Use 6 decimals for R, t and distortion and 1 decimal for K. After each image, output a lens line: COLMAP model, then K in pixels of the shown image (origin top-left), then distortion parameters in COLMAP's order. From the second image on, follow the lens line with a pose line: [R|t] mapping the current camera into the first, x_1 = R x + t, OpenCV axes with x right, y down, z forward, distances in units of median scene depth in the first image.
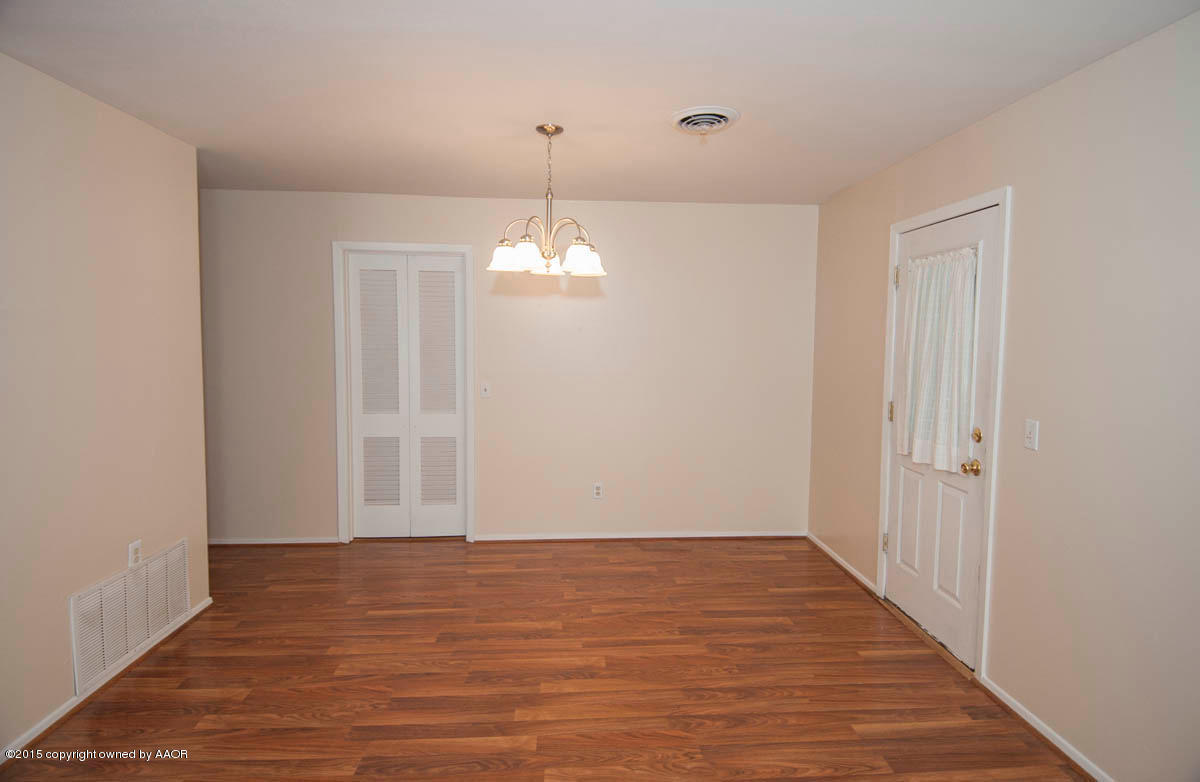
lens RADIAL K [[639.5, 0, 600.7], [0, 639.5, 373.4], [0, 0, 1]] dist [-0.005743, -0.000472]
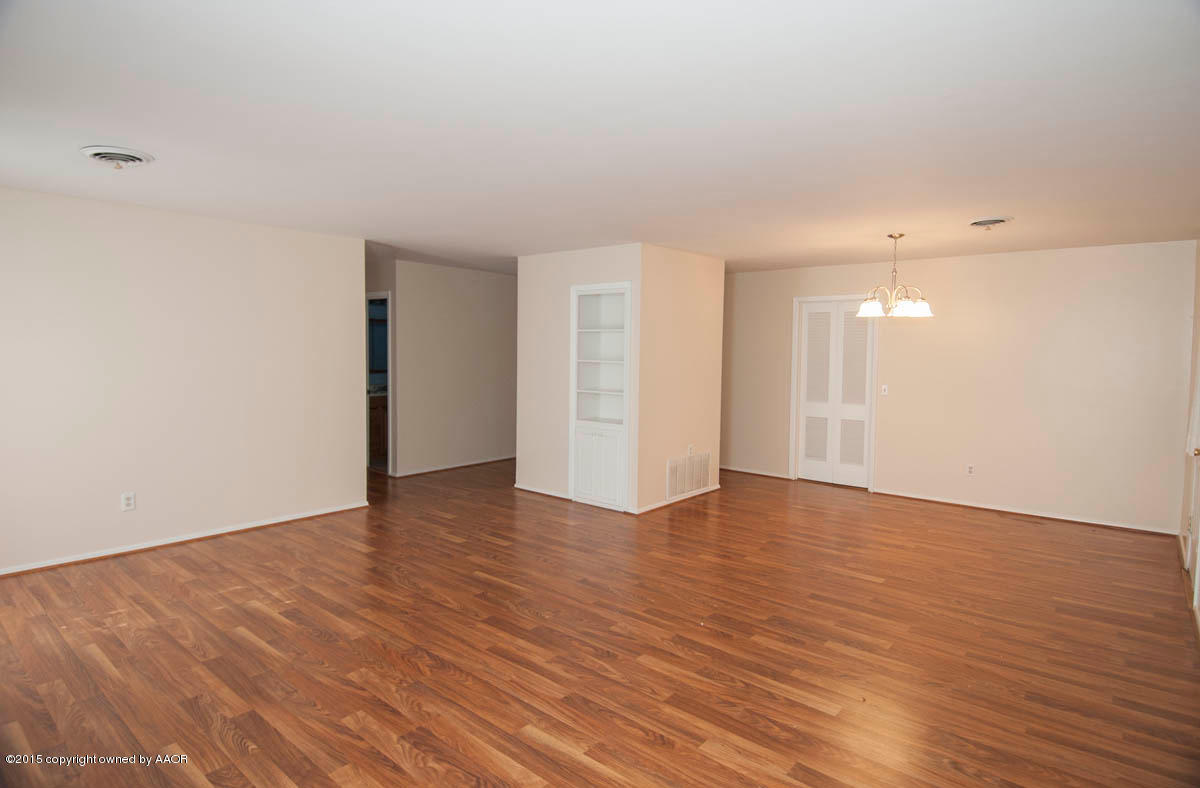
lens RADIAL K [[637.9, 0, 600.0], [0, 637.9, 394.0], [0, 0, 1]] dist [0.000485, -0.000452]
pose [[0.722990, 0.050622, -0.689001, 0.379076], [-0.053186, 0.998430, 0.017547, 0.045721], [0.688808, 0.023959, 0.724548, -0.556574]]
